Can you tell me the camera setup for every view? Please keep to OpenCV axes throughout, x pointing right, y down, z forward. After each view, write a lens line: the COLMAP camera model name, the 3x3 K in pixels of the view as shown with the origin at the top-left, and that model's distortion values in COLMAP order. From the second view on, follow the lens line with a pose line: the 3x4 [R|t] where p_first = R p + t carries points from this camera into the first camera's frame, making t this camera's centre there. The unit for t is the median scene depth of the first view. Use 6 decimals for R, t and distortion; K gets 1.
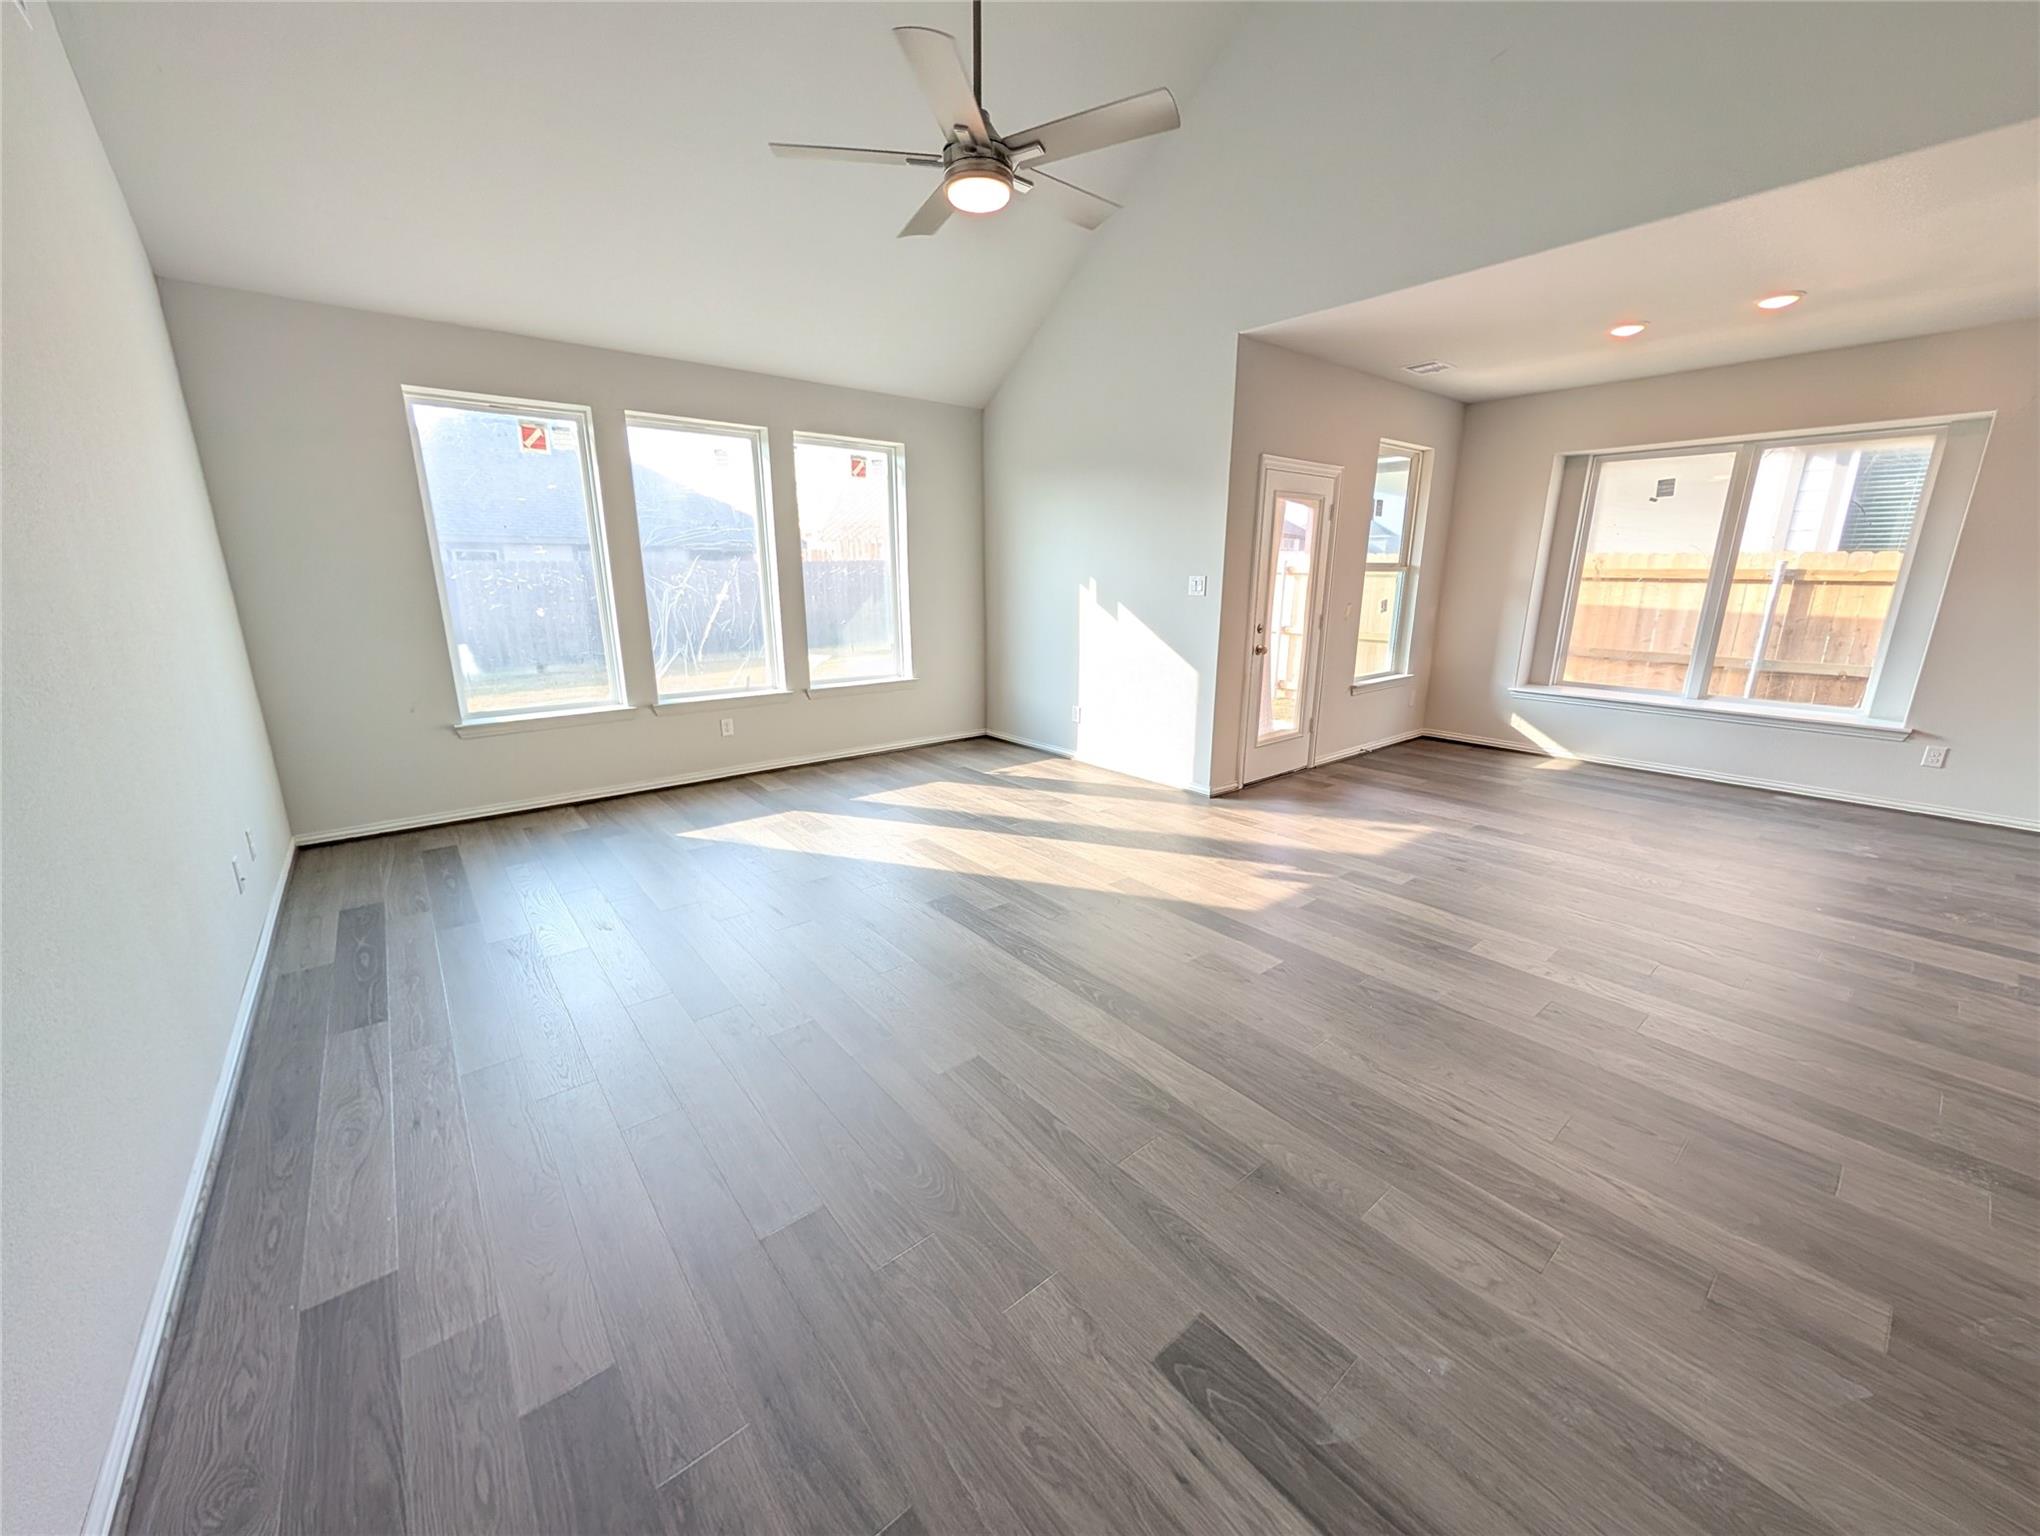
lens RADIAL K [[770.4, 0, 1016.4], [0, 770.4, 765.2], [0, 0, 1]] dist [-0.000586, 0.000500]
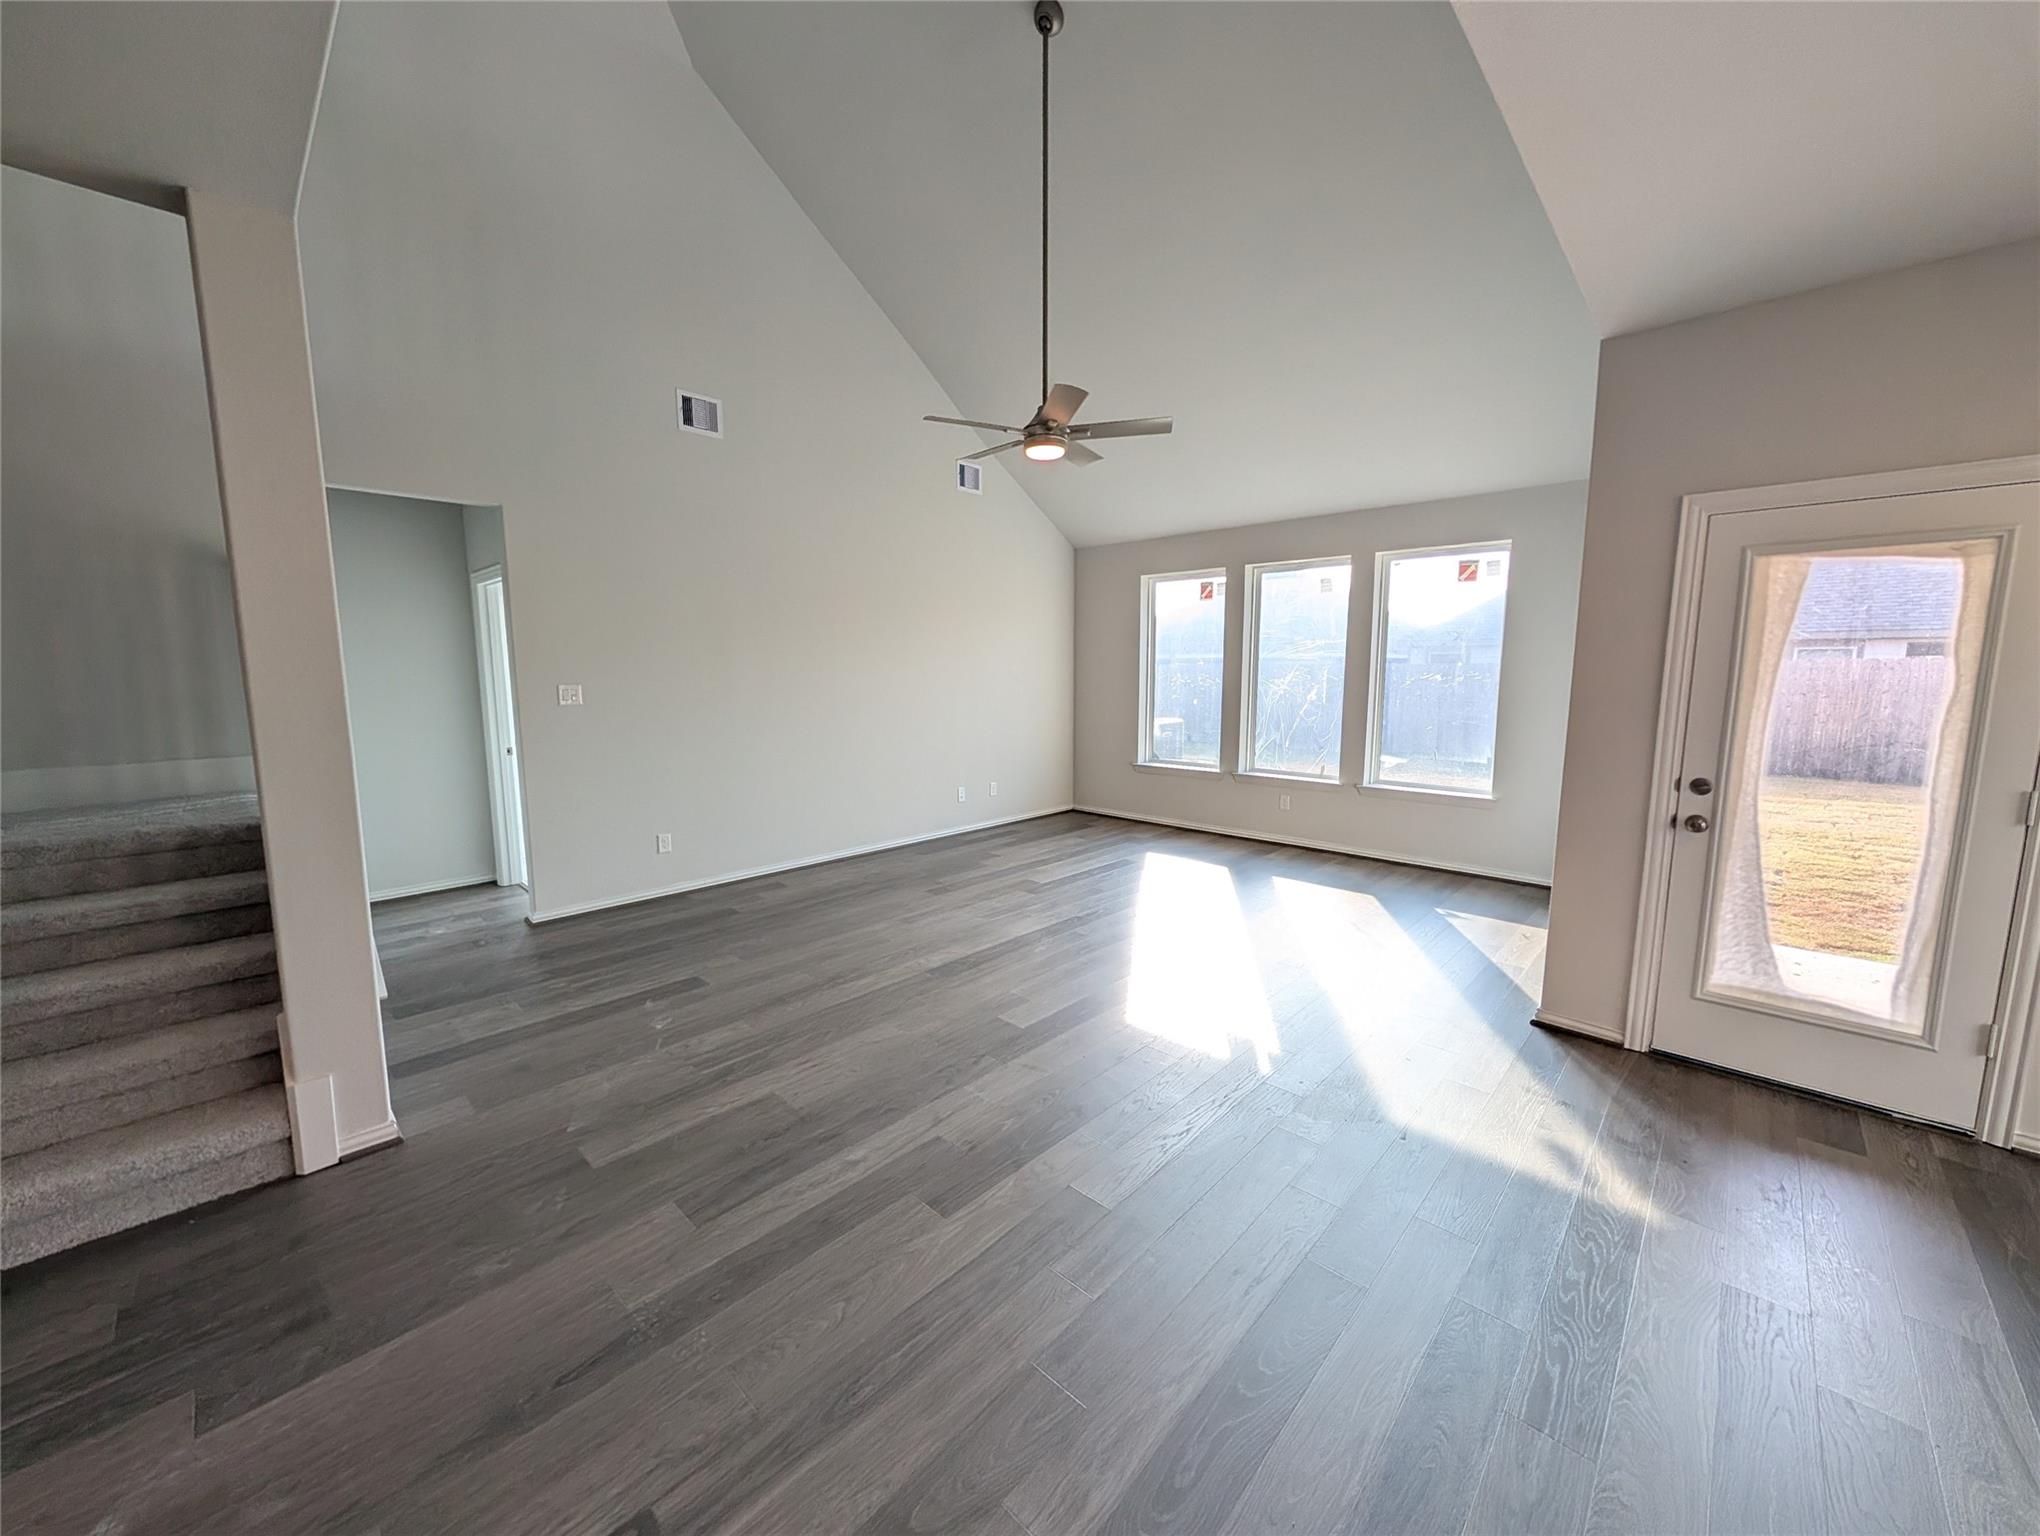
lens RADIAL K [[770.4, 0, 1016.4], [0, 770.4, 765.2], [0, 0, 1]] dist [-0.000586, 0.000500]
pose [[0.126626, 0.124607, -0.984093, 0.863801], [-0.242197, 0.965937, 0.091144, -0.130456], [0.961929, 0.226803, 0.152492, 0.456169]]
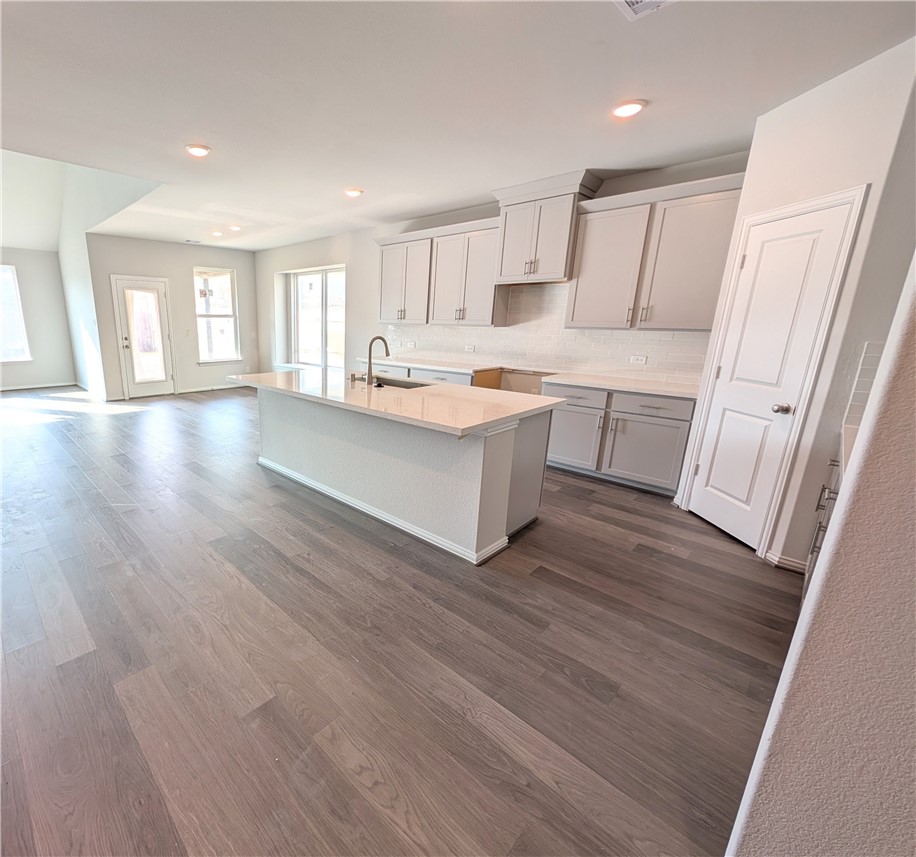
lens RADIAL K [[429.9, 0, 343.8], [0, 429.9, 427.8], [0, 0, 1]] dist [-0.002448, -0.000559]
pose [[0.999077, -0.004302, 0.042737, 1.077829], [0.004254, 0.999990, 0.001208, 0.143718], [-0.042742, -0.001025, 0.999086, -0.562941]]
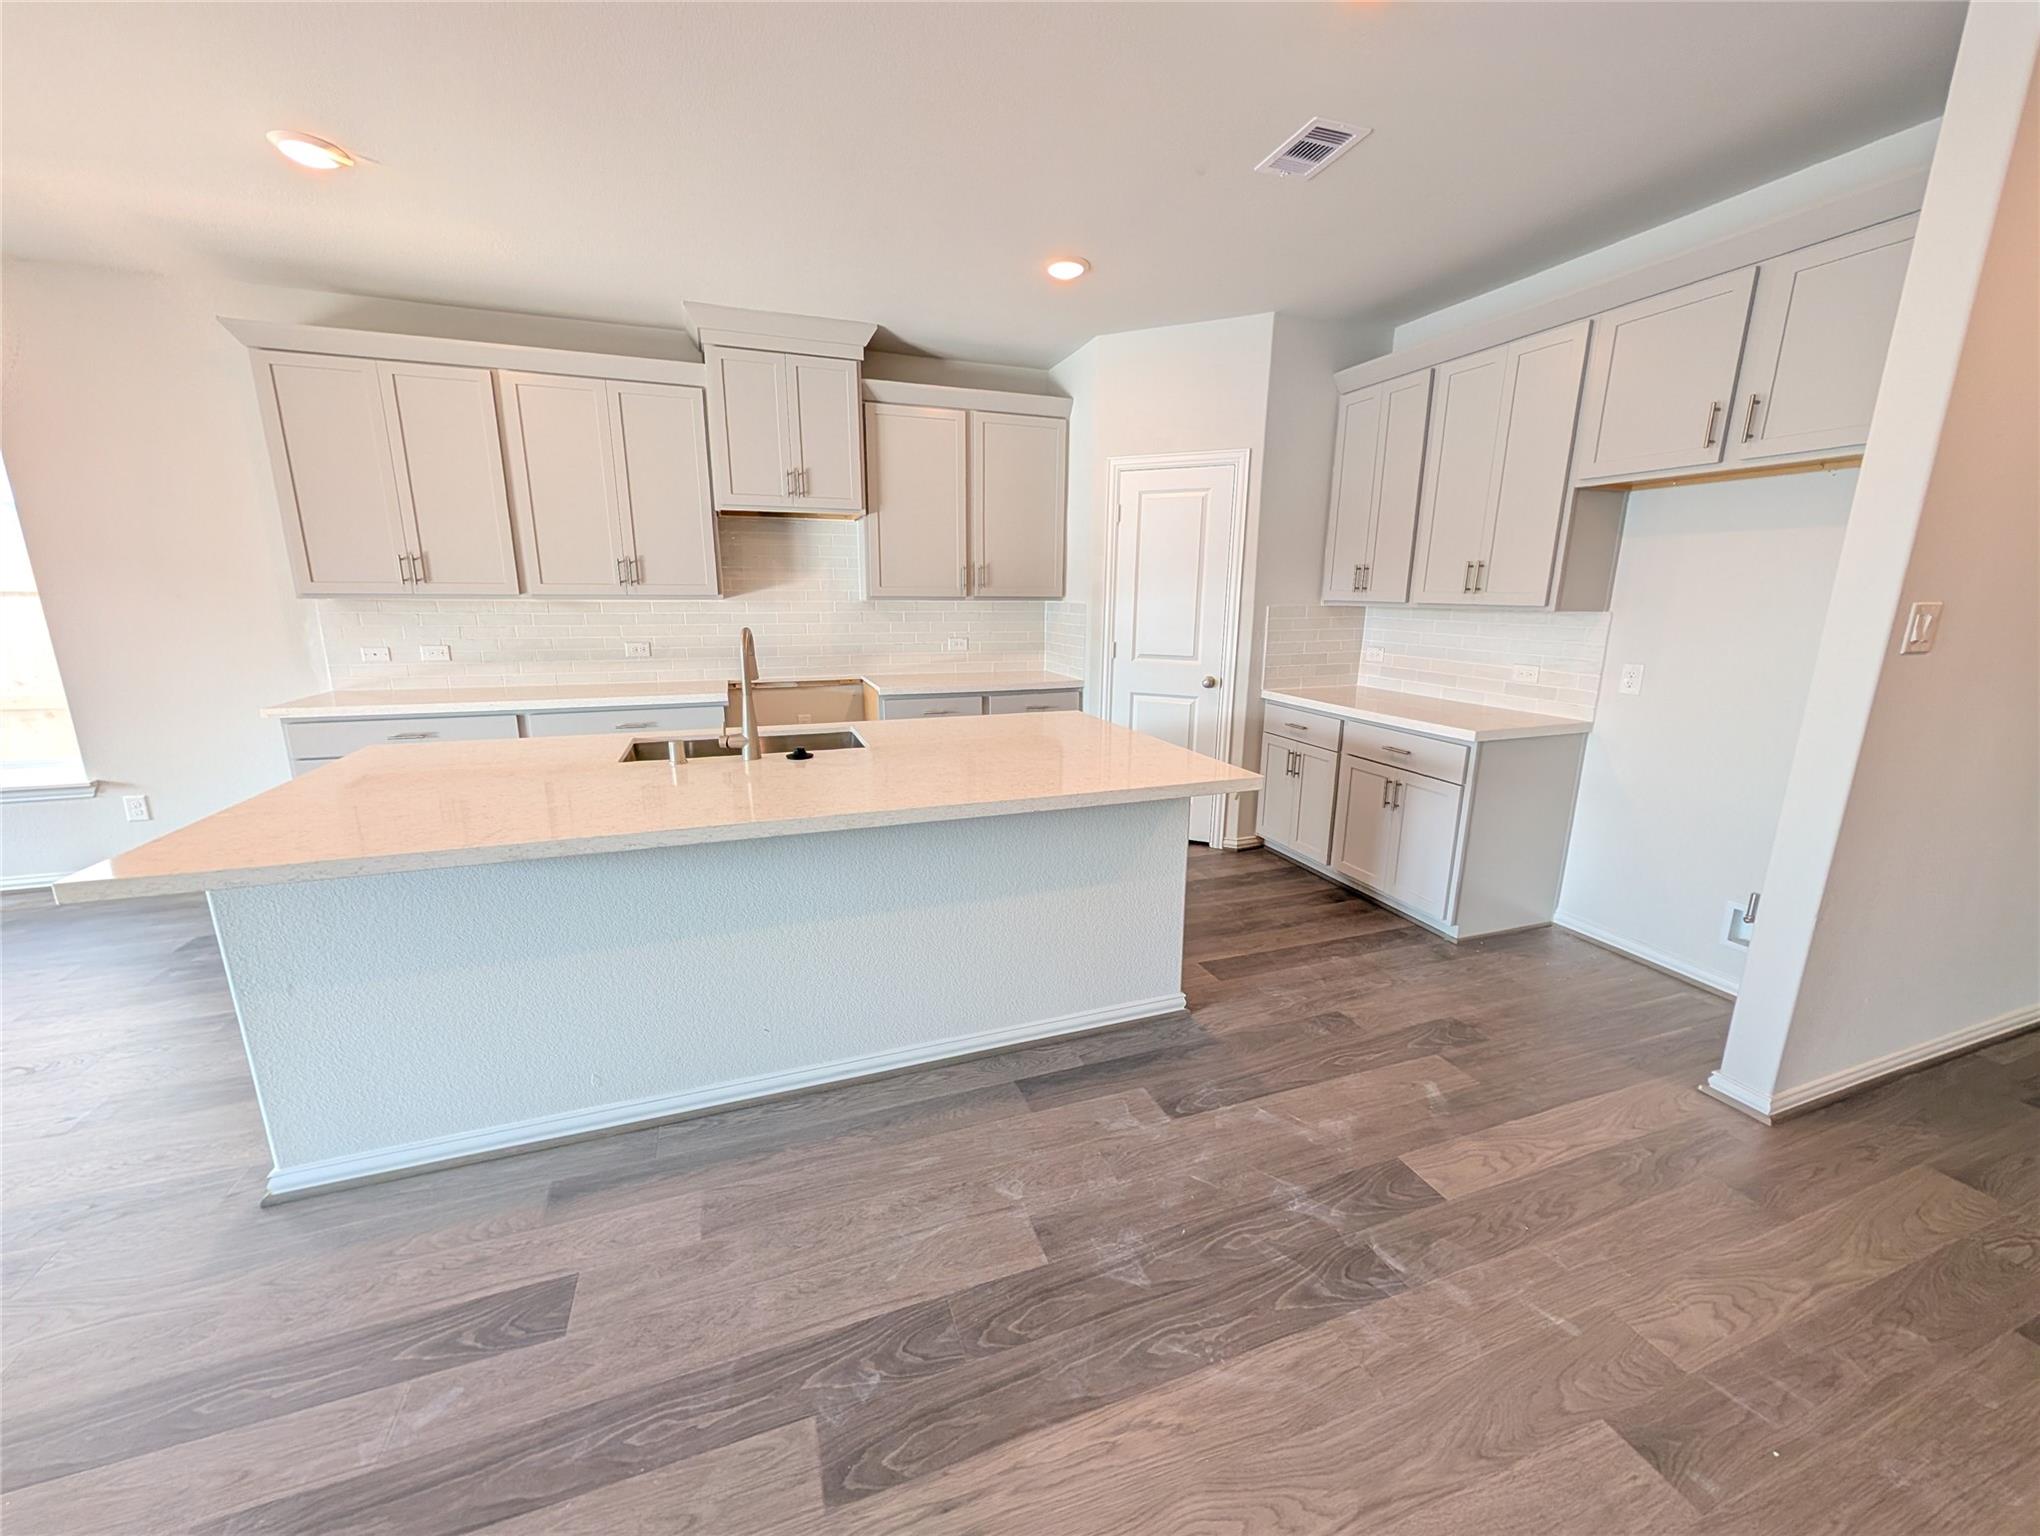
lens RADIAL K [[770.4, 0, 1016.4], [0, 770.4, 765.2], [0, 0, 1]] dist [-0.000586, 0.000500]
pose [[0.333050, -0.209741, 0.919286, 0.748523], [0.225613, 0.964353, 0.138285, 0.041219], [-0.915520, 0.161347, 0.368497, -0.147648]]
